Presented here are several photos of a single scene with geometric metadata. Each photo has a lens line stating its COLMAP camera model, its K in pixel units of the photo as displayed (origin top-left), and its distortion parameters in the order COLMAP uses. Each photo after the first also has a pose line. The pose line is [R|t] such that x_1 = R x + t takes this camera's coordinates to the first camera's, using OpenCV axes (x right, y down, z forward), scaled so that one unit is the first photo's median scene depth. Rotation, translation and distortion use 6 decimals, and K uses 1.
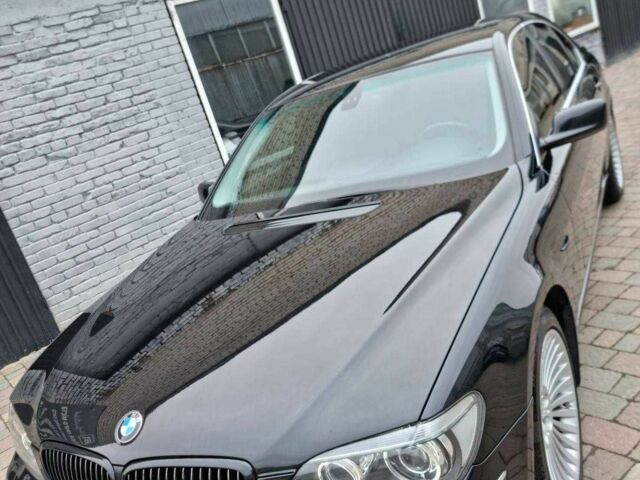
lens RADIAL K [[603.3, 0, 315.9], [0, 603.3, 236.7], [0, 0, 1]] dist [0.047587, -0.010062]
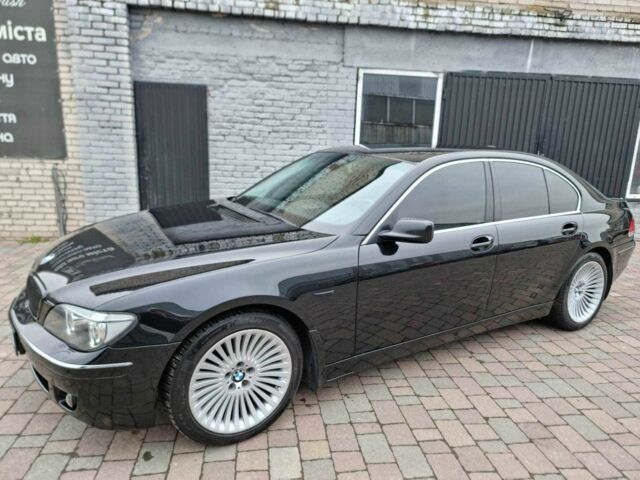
lens RADIAL K [[449.7, 0, 330.7], [0, 449.7, 242.6], [0, 0, 1]] dist [0.056370, -0.001301]
pose [[0.817186, 0.422371, -0.392187, 0.336577], [-0.420754, 0.902195, 0.094921, -0.087320], [0.393921, 0.087446, 0.914975, -0.001240]]
